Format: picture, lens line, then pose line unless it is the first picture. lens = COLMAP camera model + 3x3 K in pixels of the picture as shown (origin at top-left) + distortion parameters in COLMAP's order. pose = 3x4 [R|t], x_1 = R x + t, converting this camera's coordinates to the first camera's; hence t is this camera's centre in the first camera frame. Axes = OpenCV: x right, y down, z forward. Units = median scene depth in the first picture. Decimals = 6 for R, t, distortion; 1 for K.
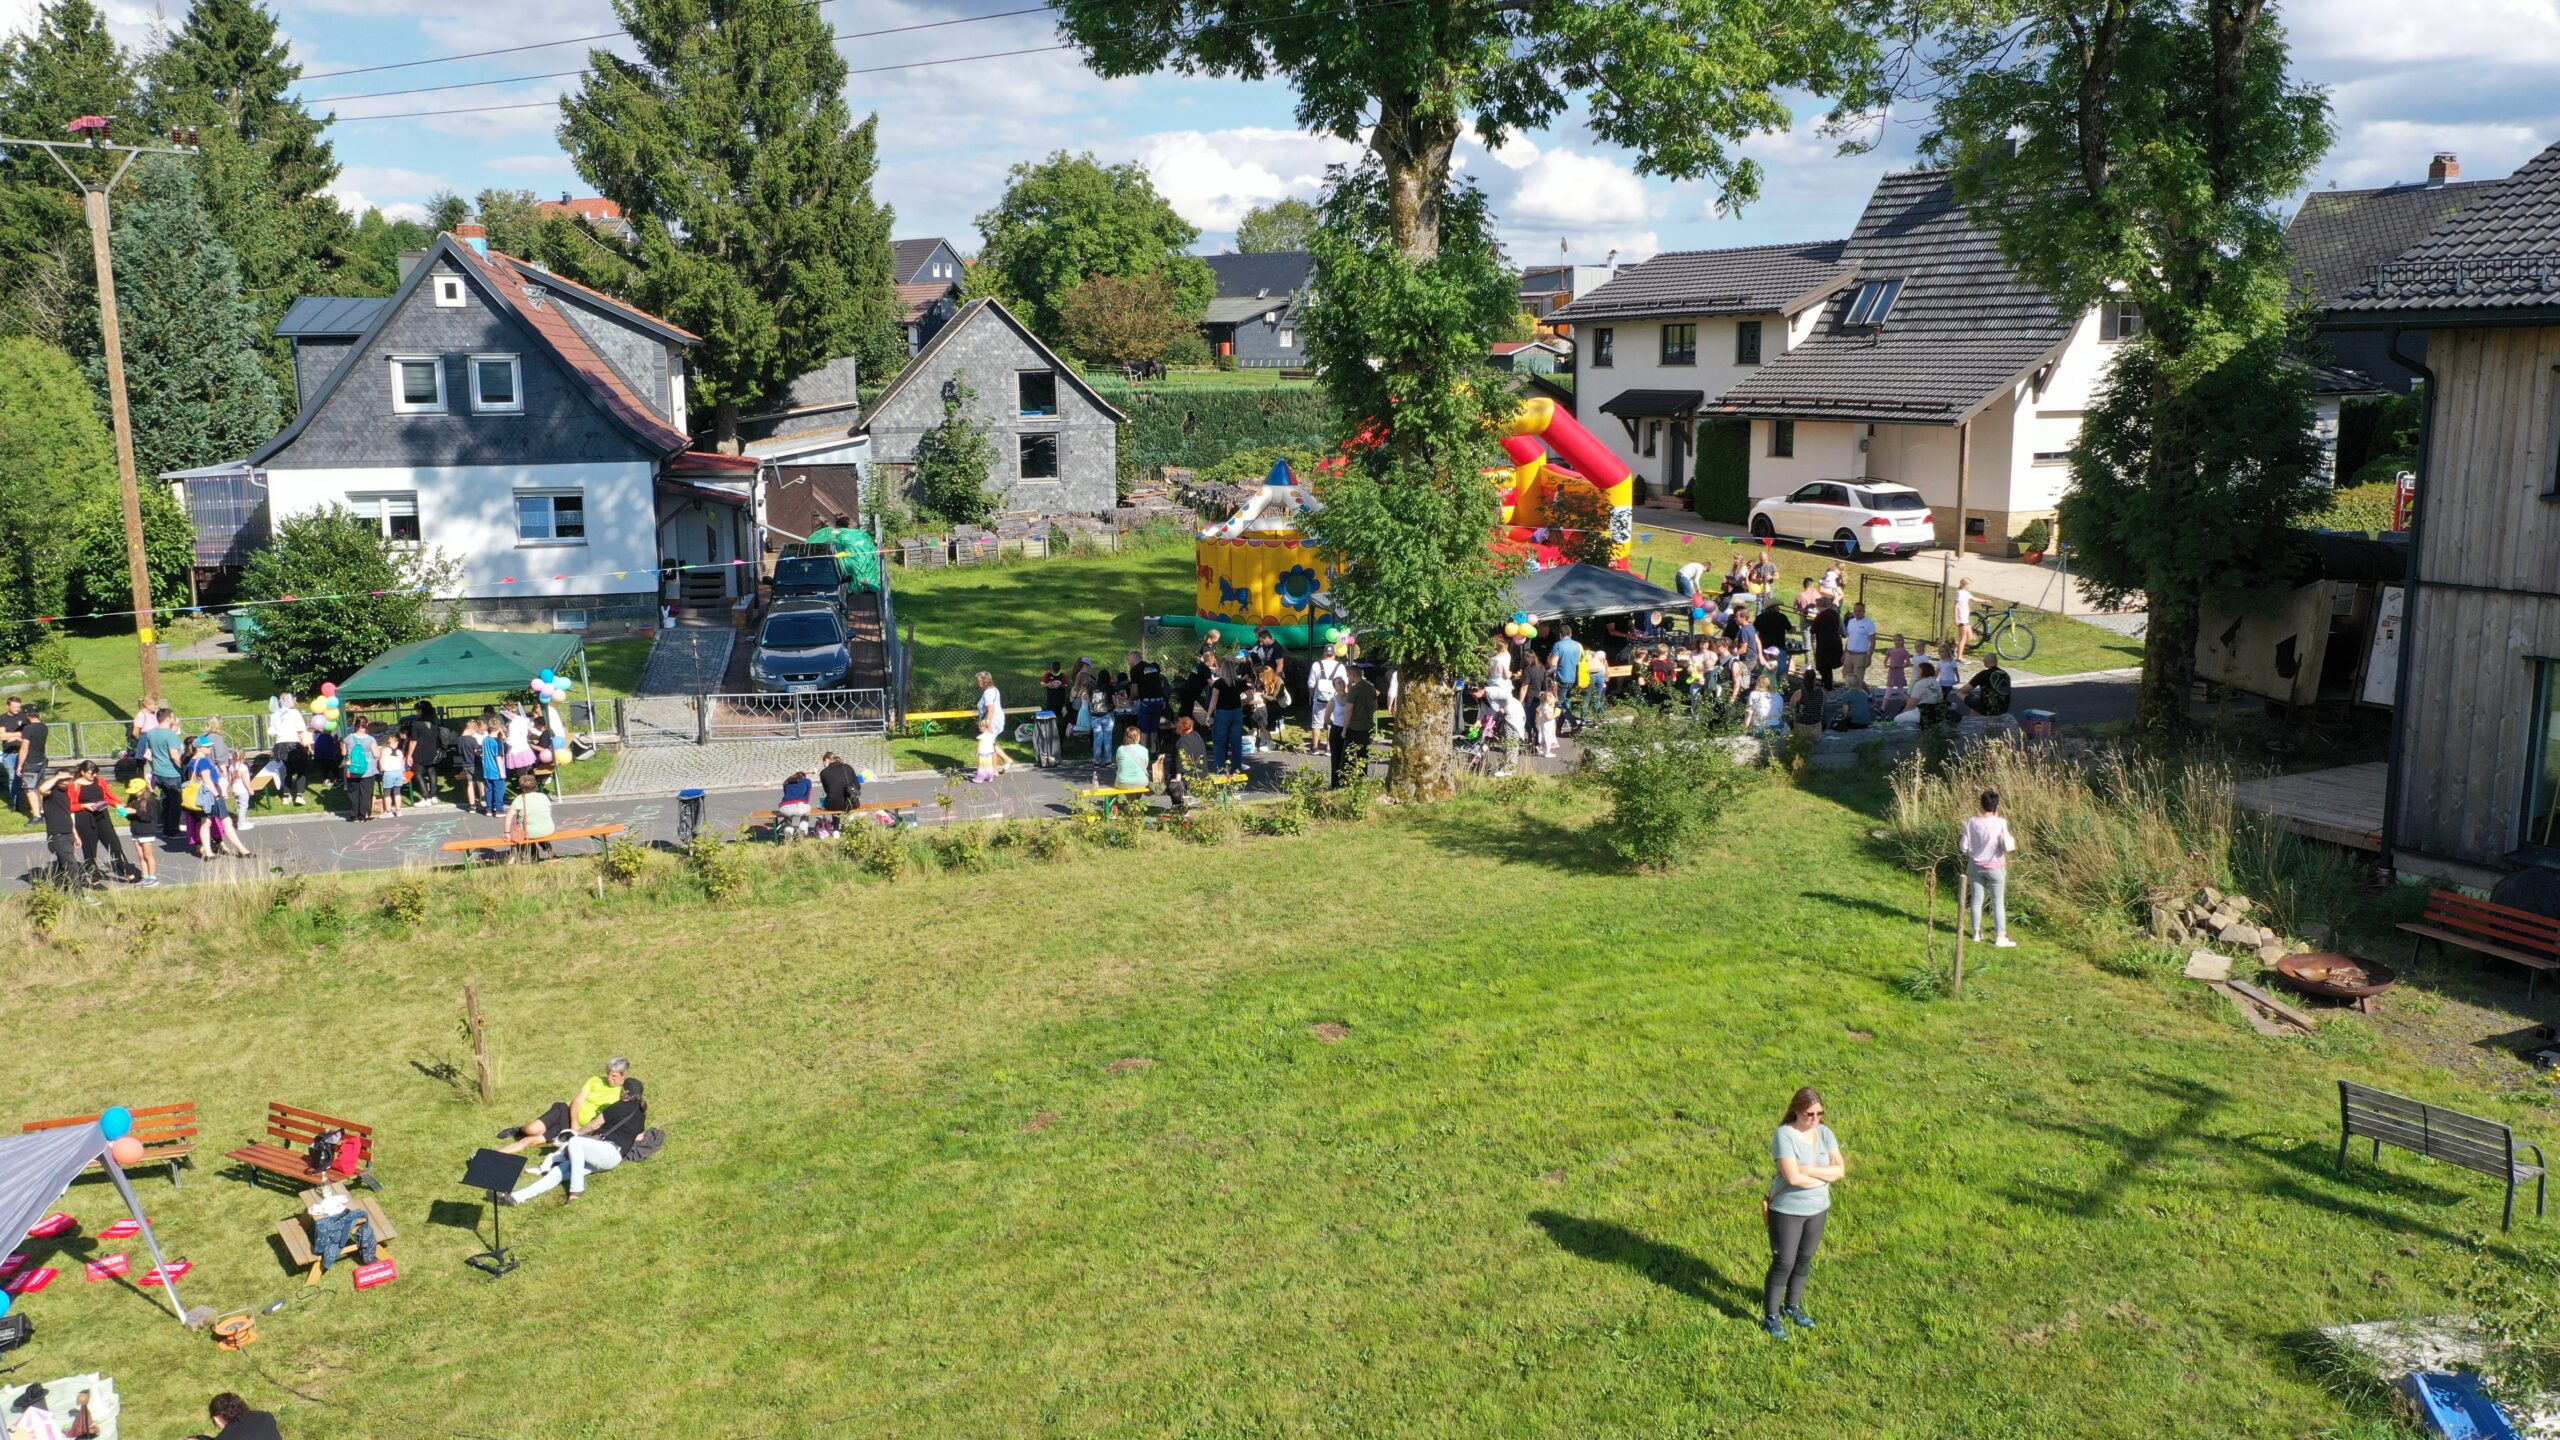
lens RADIAL K [[1978.7, 0, 1282.2], [0, 1978.7, 718.7], [0, 0, 1]] dist [-0.012178, 0.004139]
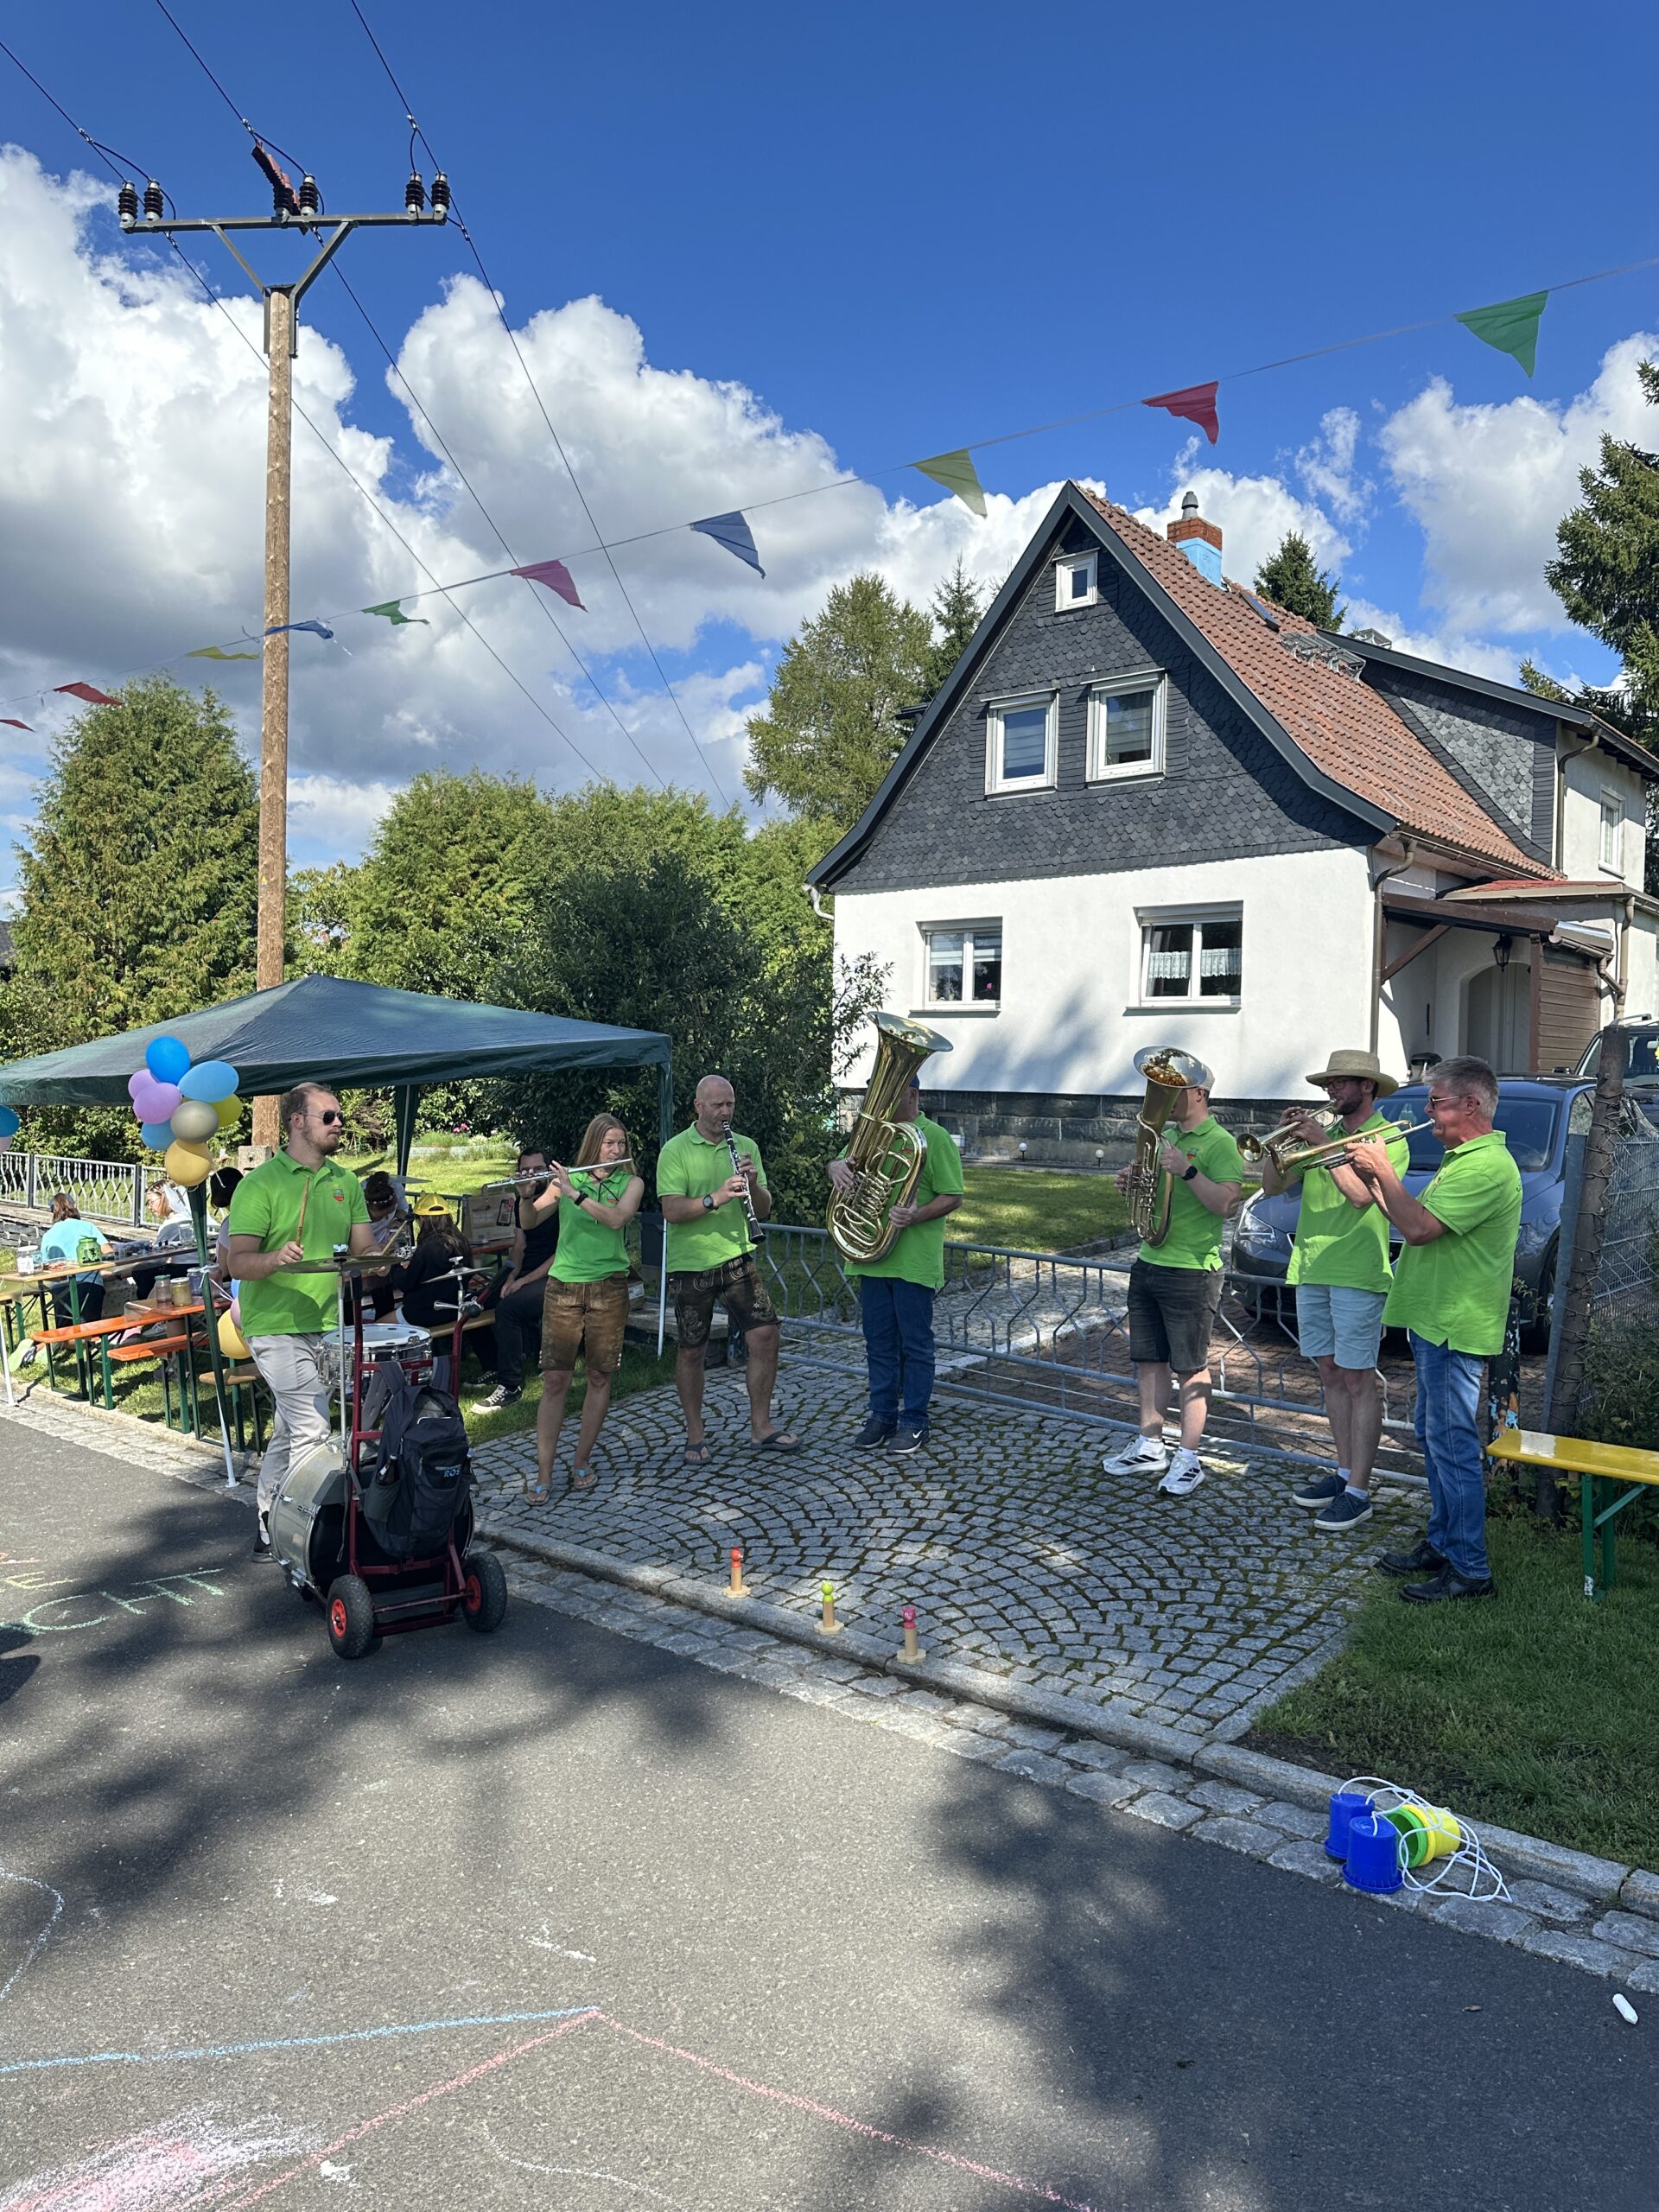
lens RADIAL K [[1516.4, 0, 828.8], [0, 1516.4, 1113.2], [0, 0, 1]] dist [-0.002109, -0.010138]
pose [[0.599784, 0.040773, -0.799122, -0.147298], [-0.161378, 0.984343, -0.070899, -0.022600], [0.783719, 0.171485, 0.596973, 1.094587]]
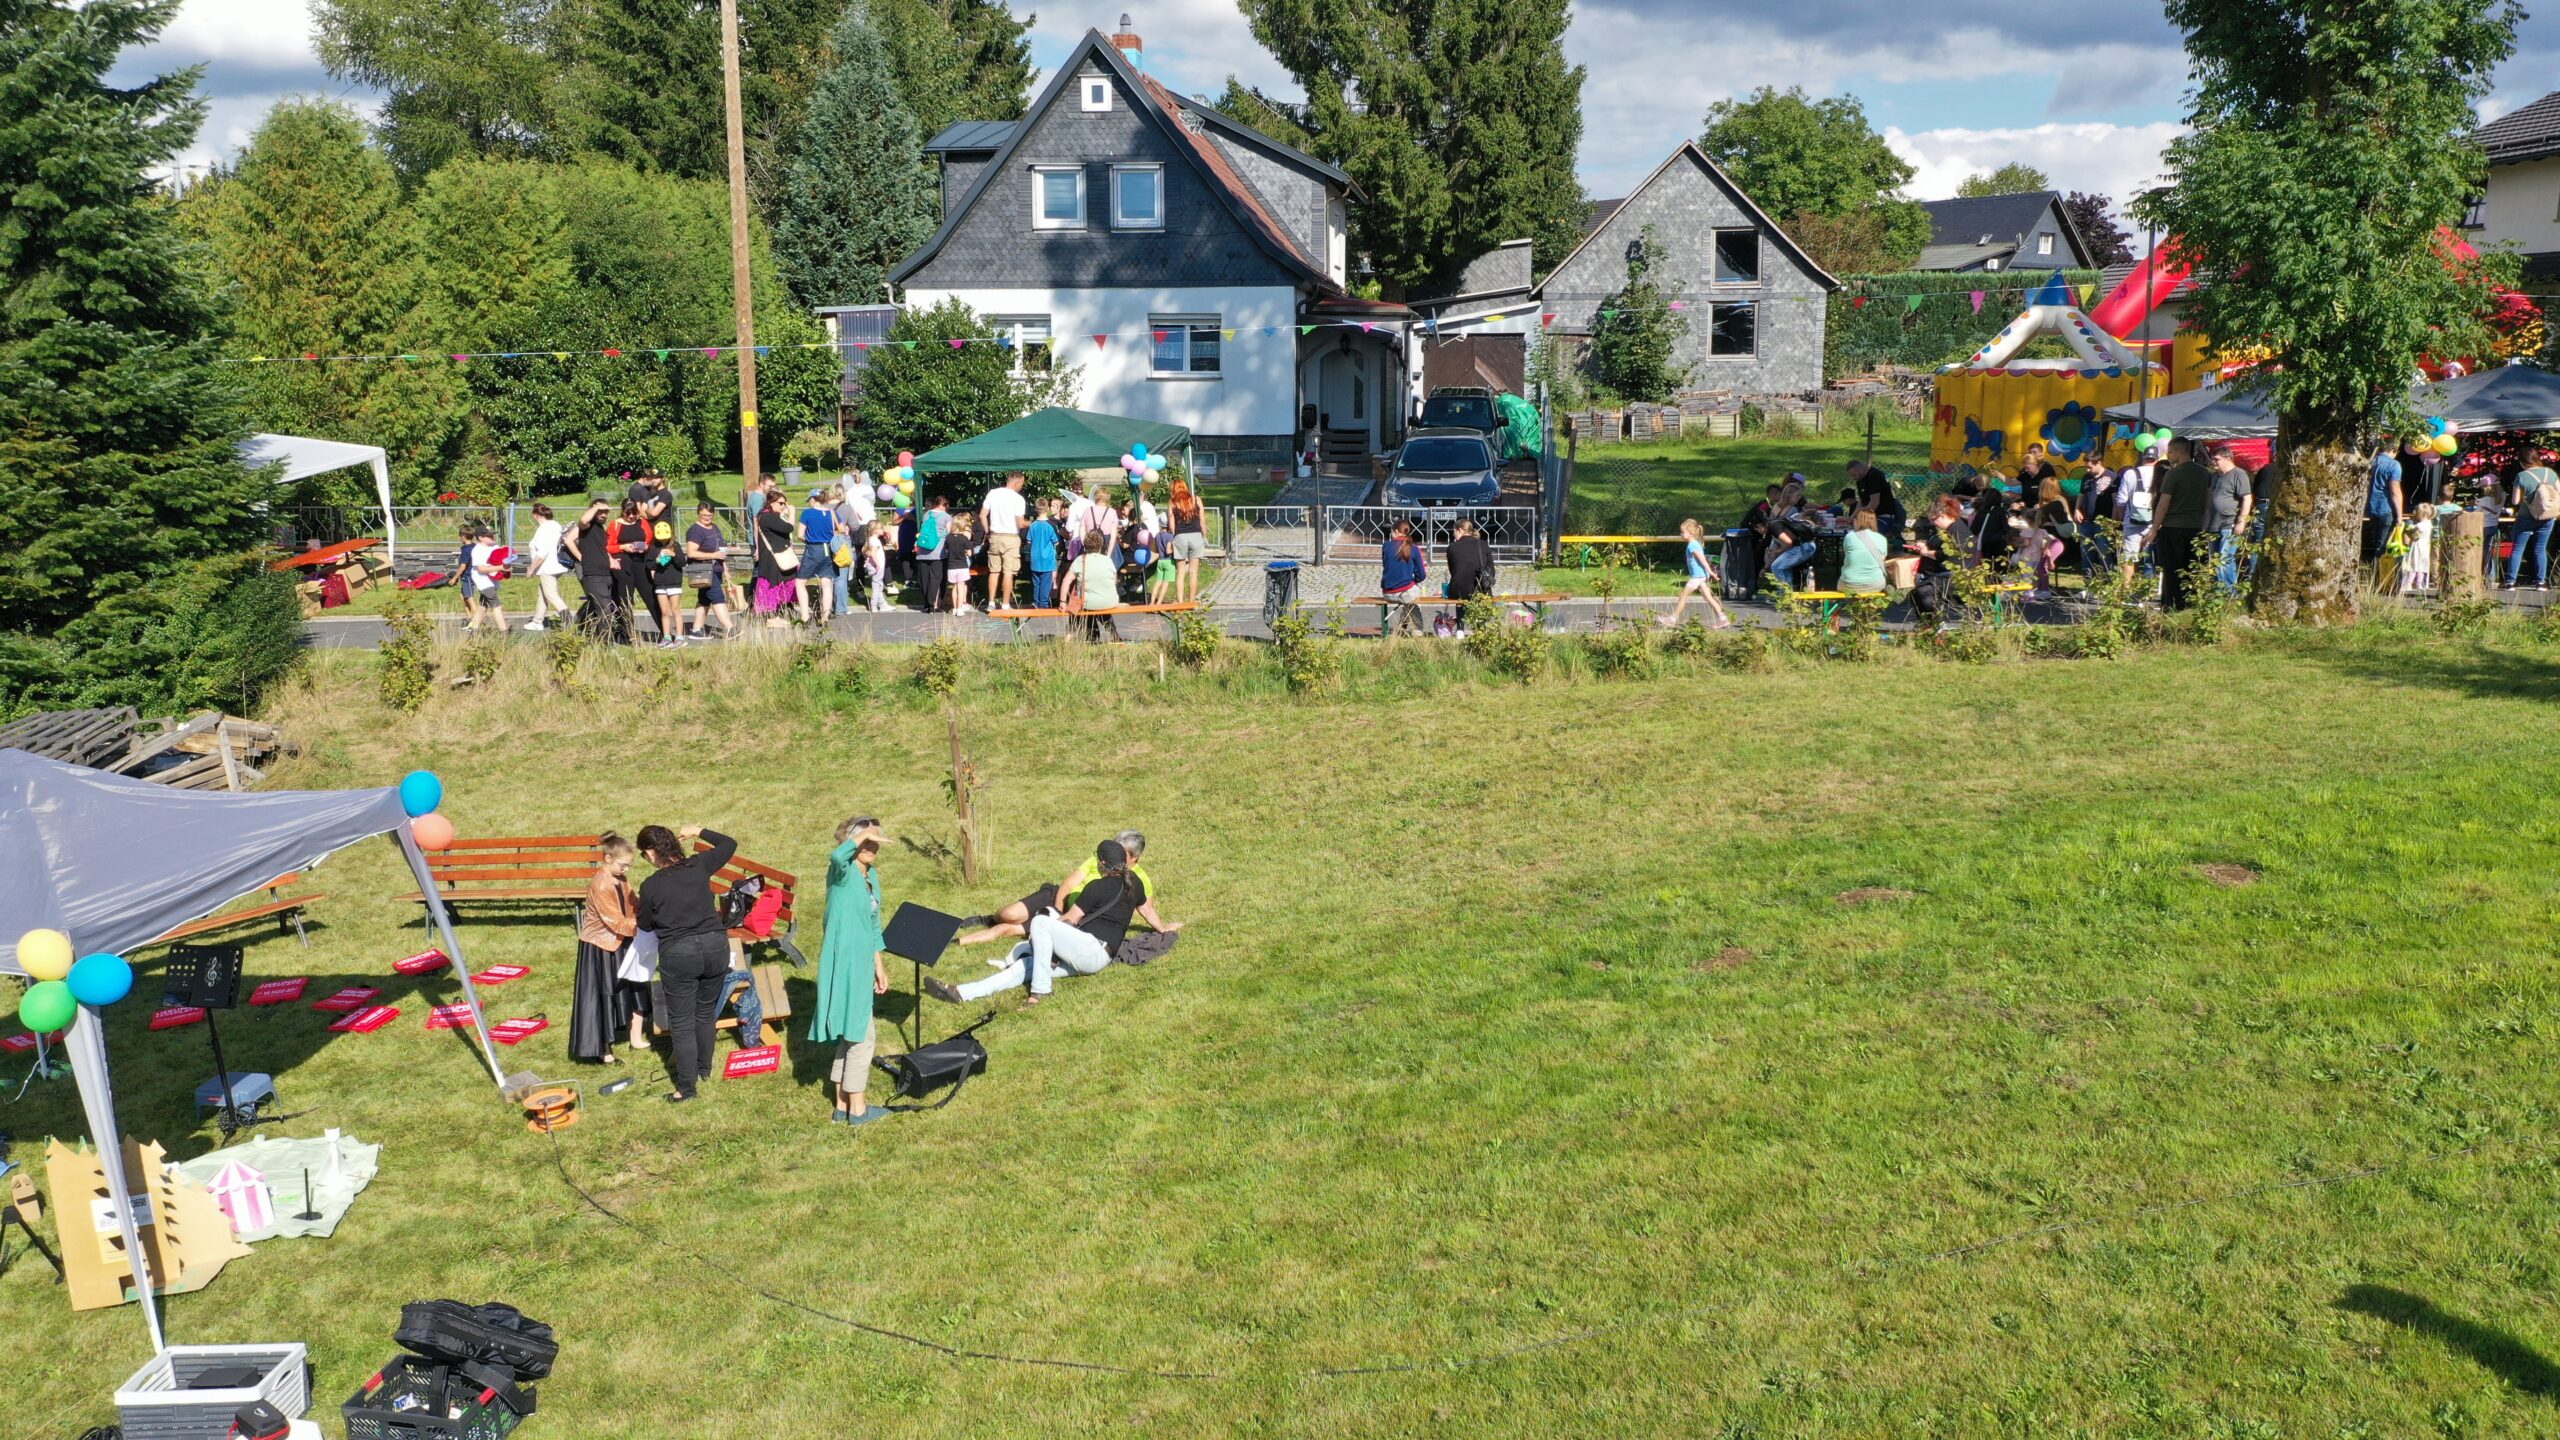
lens RADIAL K [[1978.7, 0, 1286.1], [0, 1978.7, 712.8], [0, 0, 1]] dist [-0.012178, 0.004139]
pose [[0.944770, 0.060948, -0.322018, -0.041910], [-0.063504, 0.997978, 0.002574, 0.096294], [0.321523, 0.018018, 0.946730, 0.263440]]
